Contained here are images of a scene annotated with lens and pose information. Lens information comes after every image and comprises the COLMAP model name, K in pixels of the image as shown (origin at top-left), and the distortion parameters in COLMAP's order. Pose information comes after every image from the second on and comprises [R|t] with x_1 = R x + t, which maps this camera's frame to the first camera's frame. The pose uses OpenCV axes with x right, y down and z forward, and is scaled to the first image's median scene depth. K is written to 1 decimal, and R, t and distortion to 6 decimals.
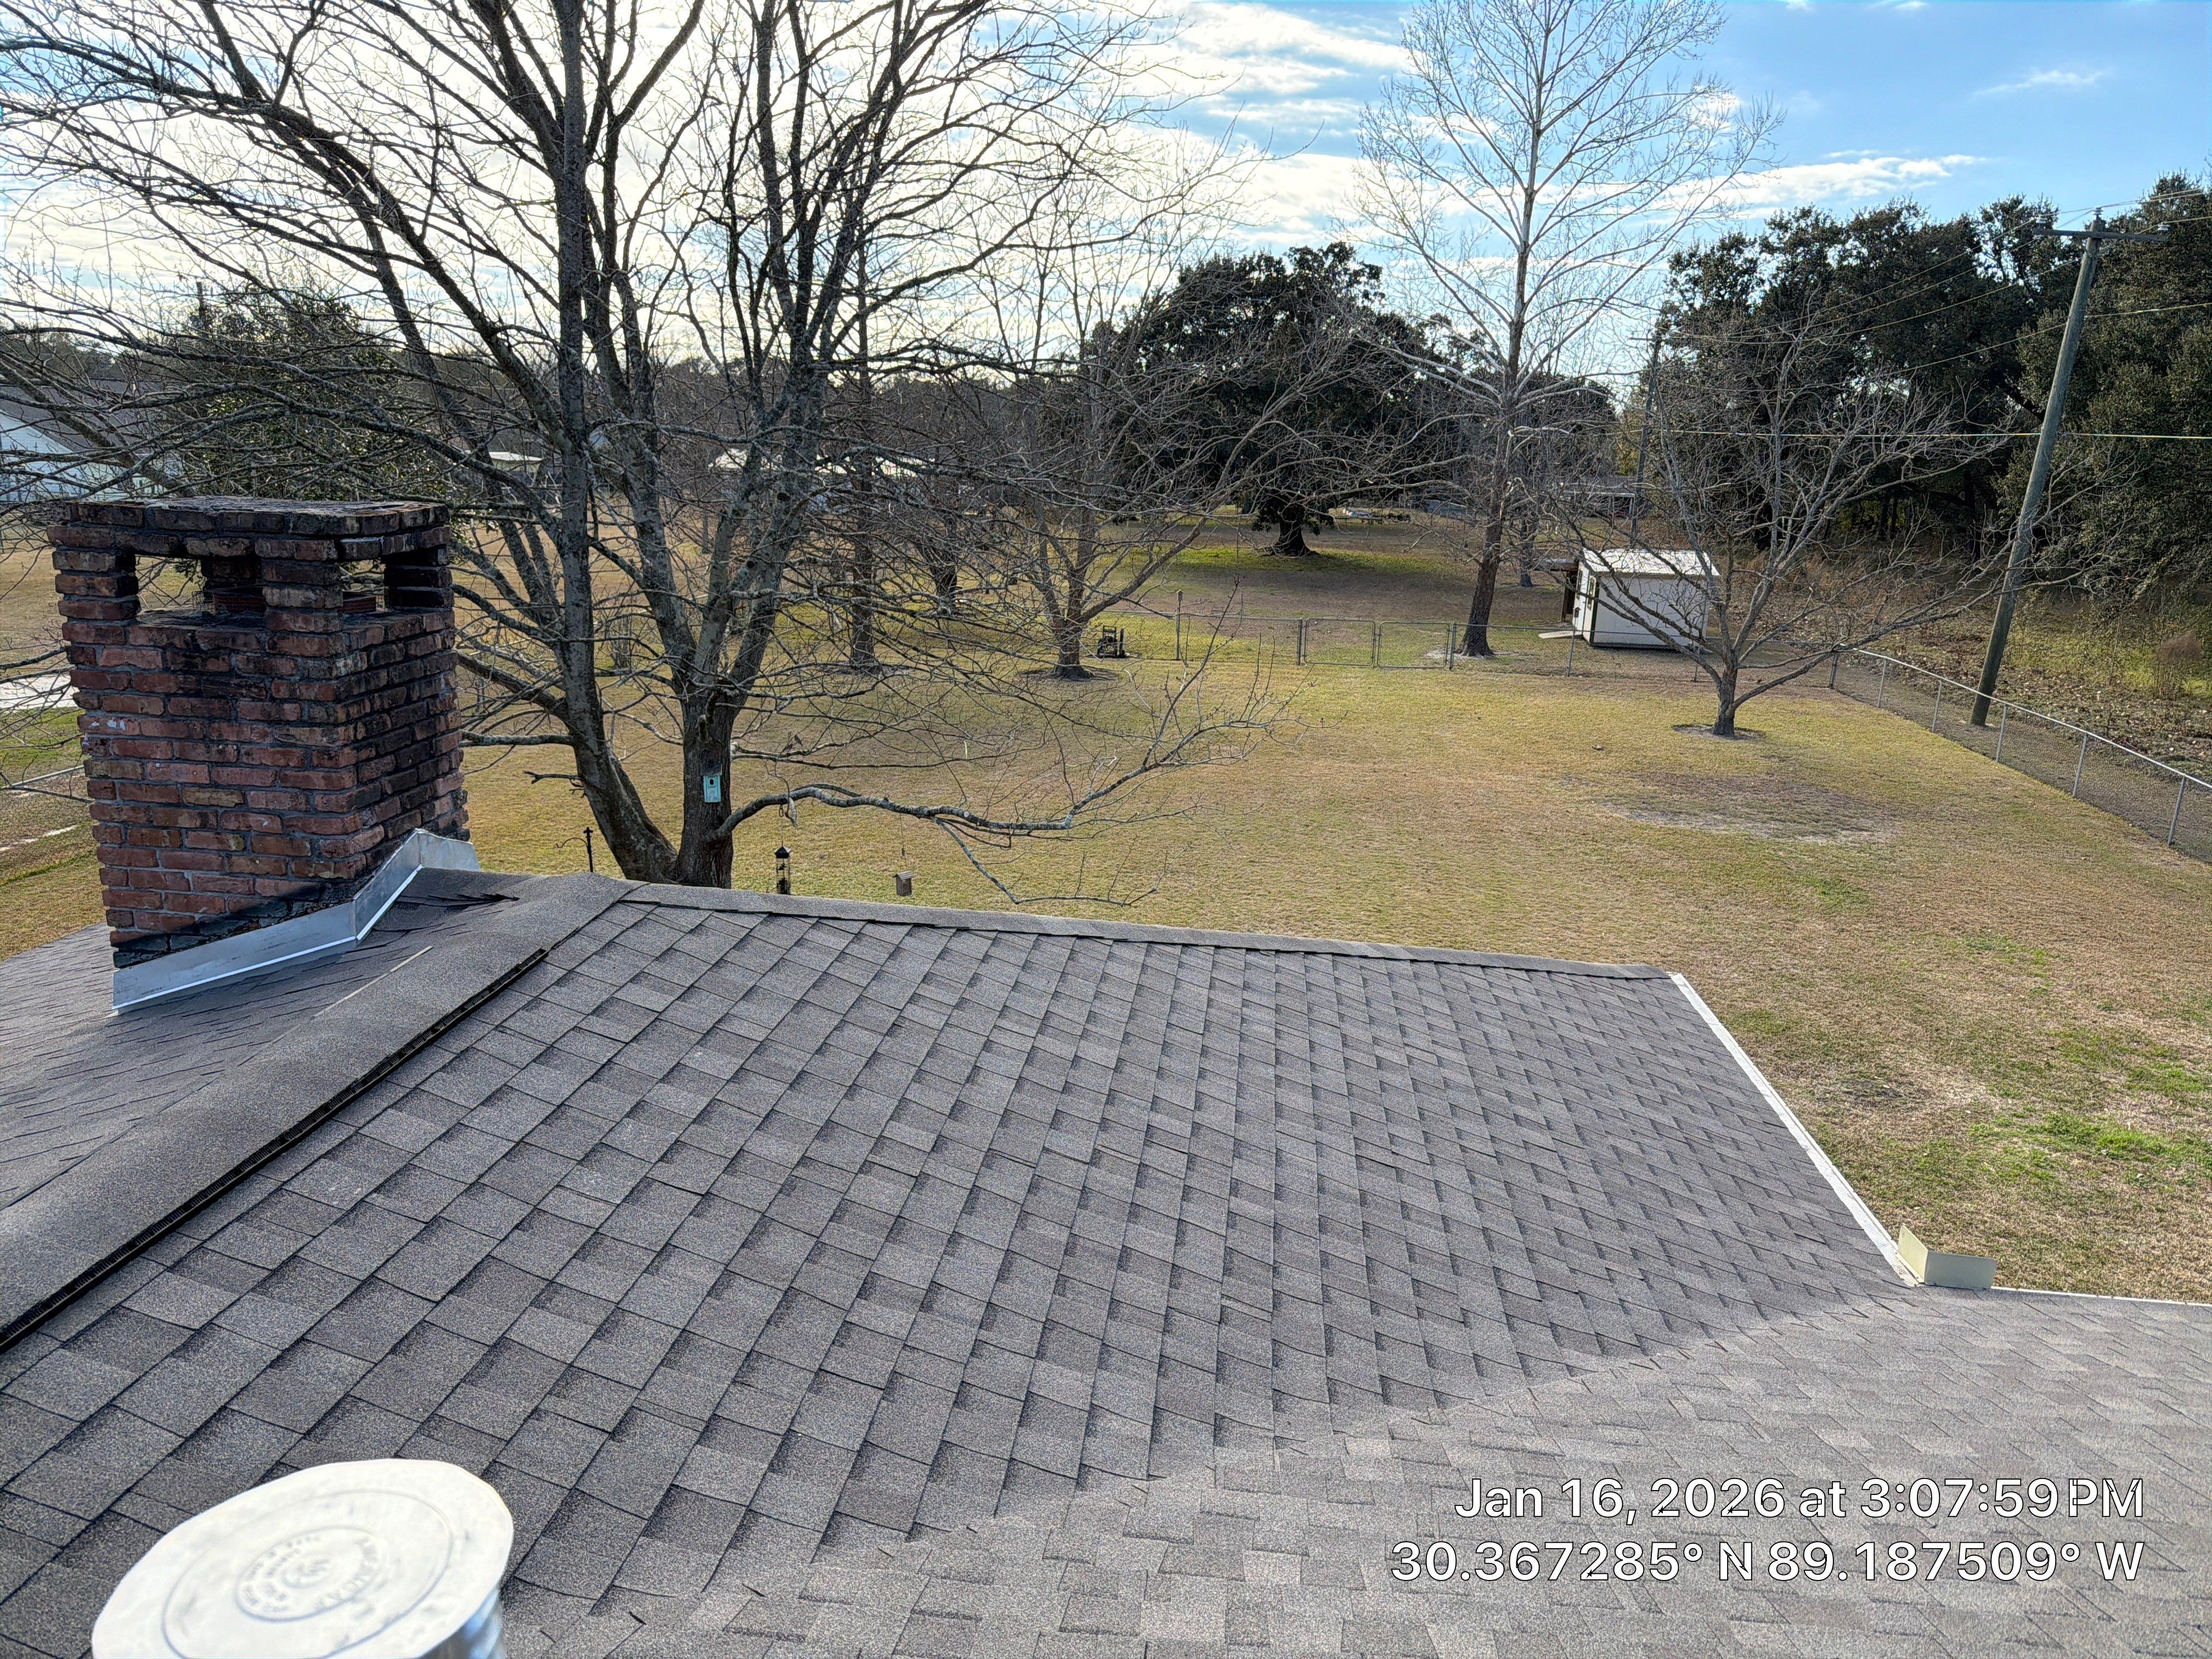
lens RADIAL K [[1570.9, 0, 1102.4], [0, 1570.9, 822.5], [0, 0, 1]] dist [0.044188, -0.046758]
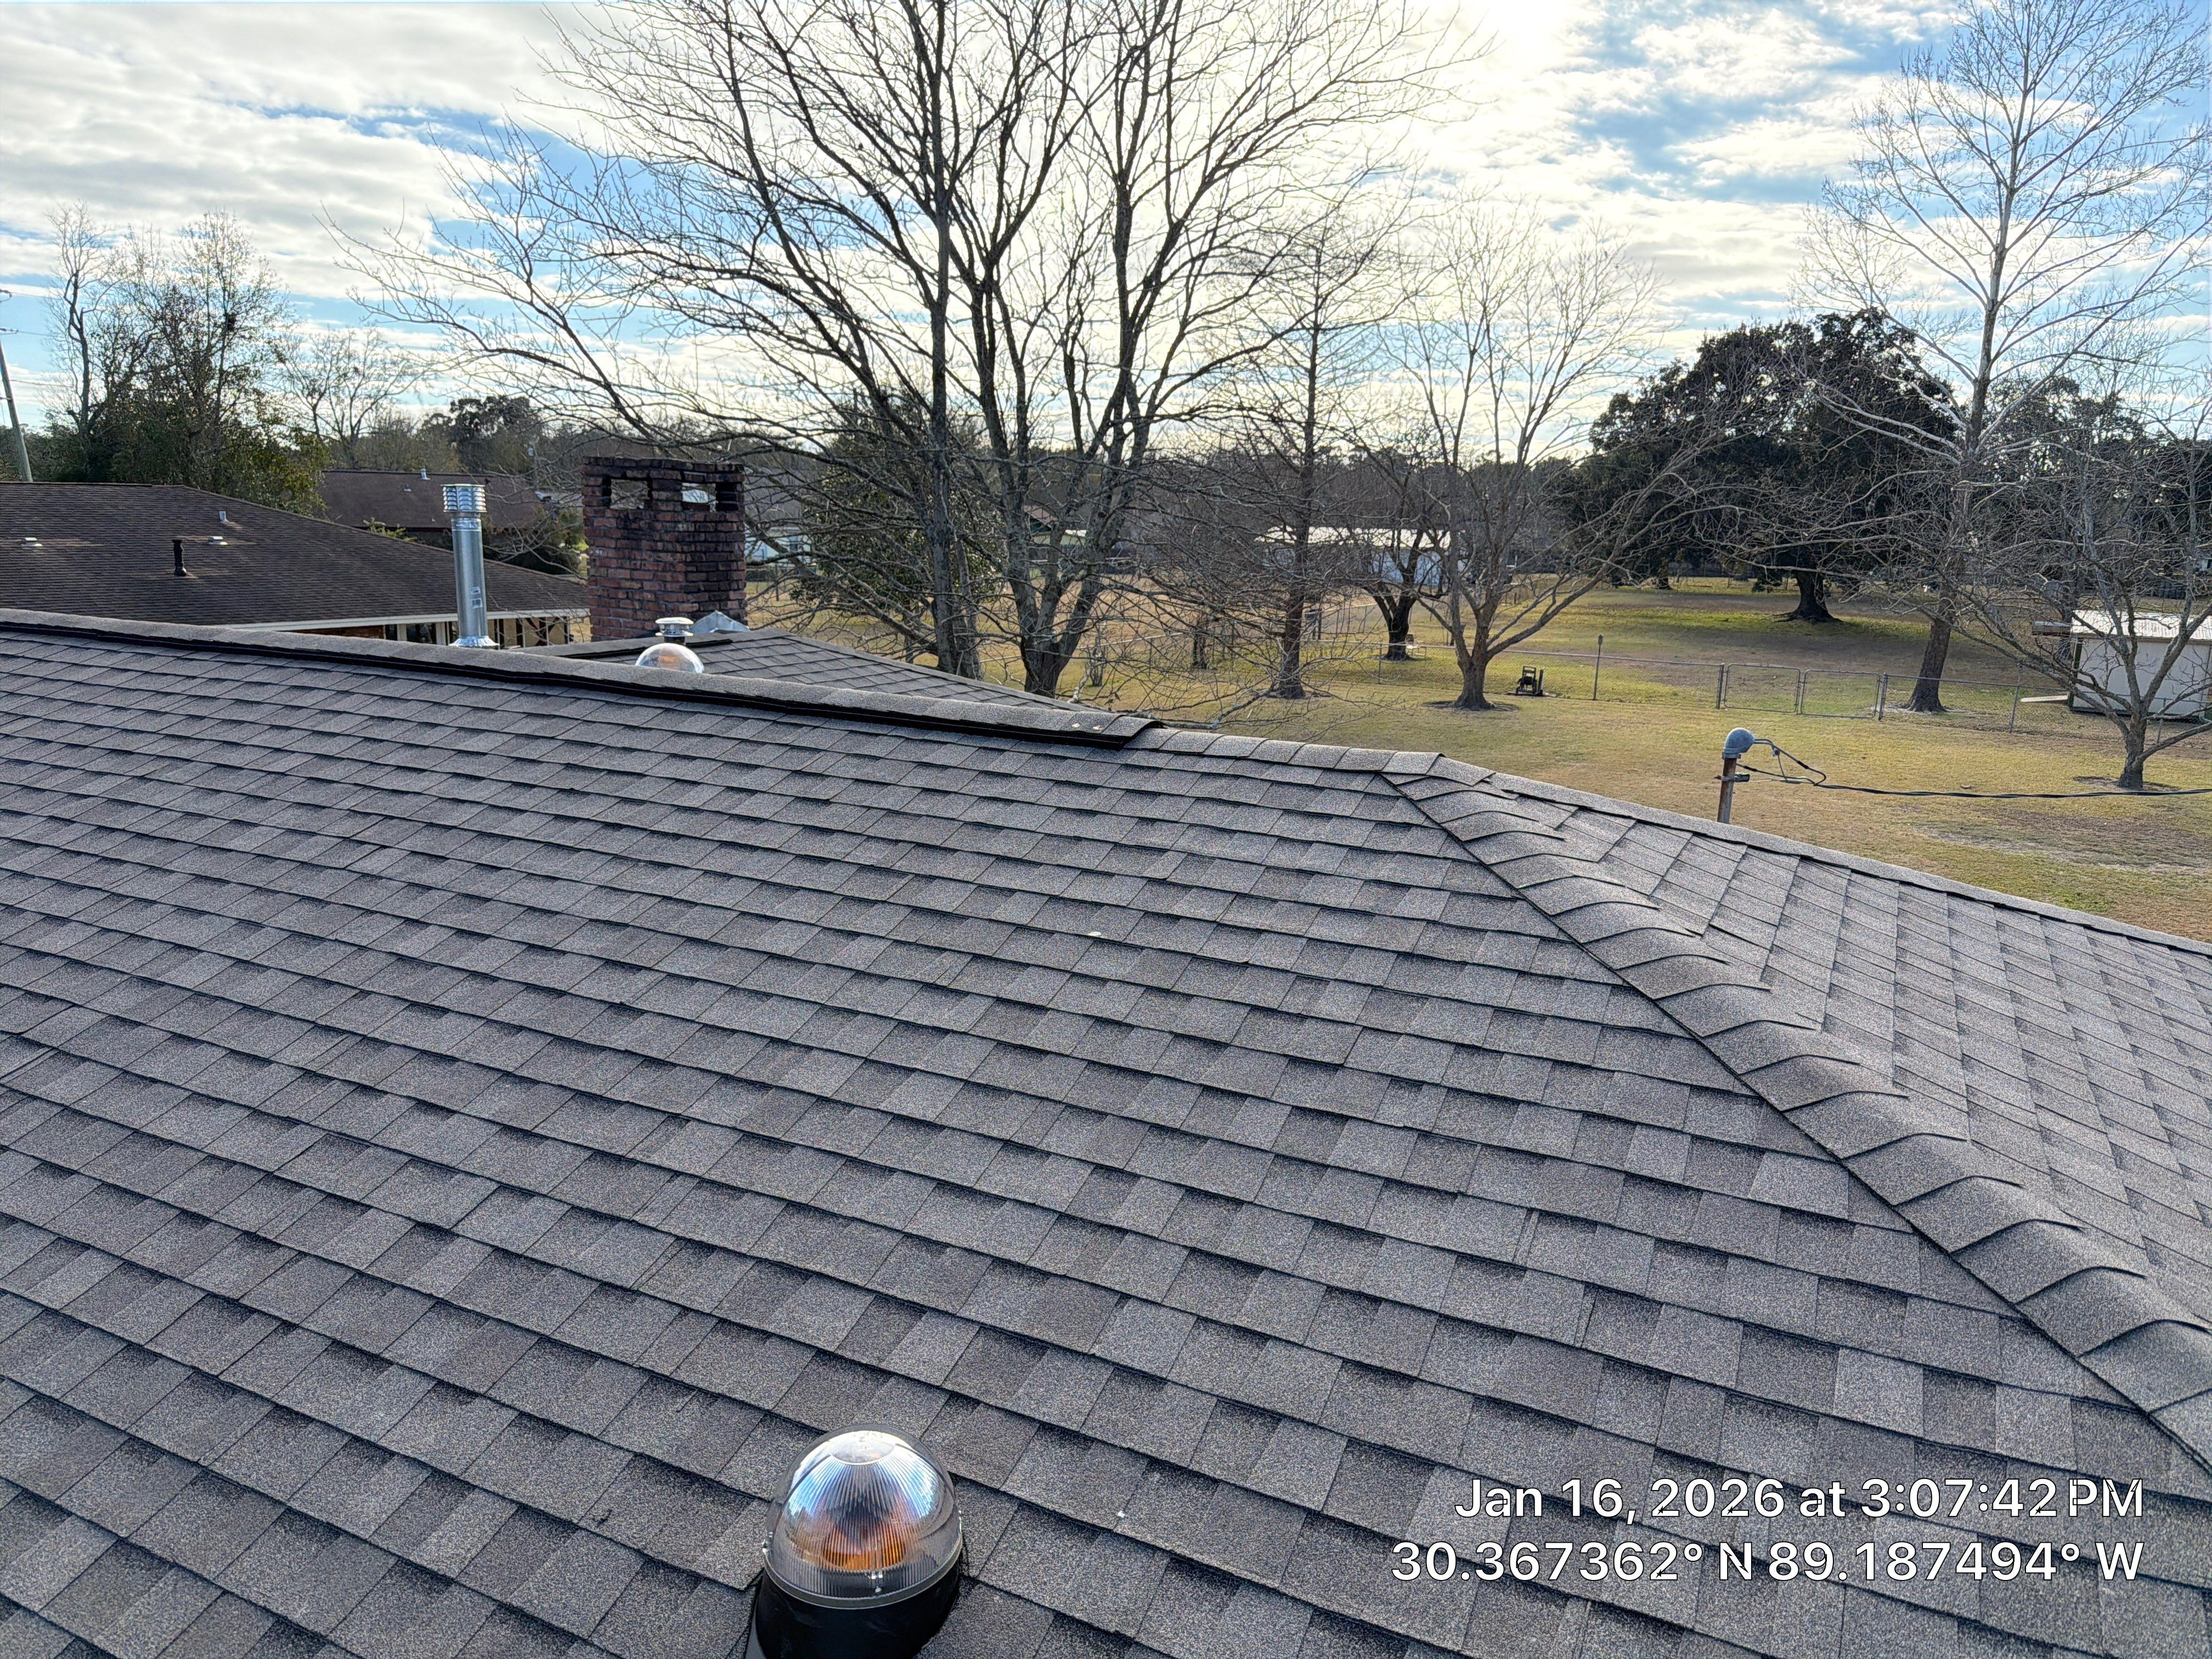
lens RADIAL K [[1570.9, 0, 1099.8], [0, 1570.9, 821.7], [0, 0, 1]] dist [0.044188, -0.046758]
pose [[0.934452, 0.068024, -0.349532, 0.109158], [-0.085524, 0.995726, -0.034860, 0.042222], [0.345667, 0.062468, 0.936276, -0.108087]]
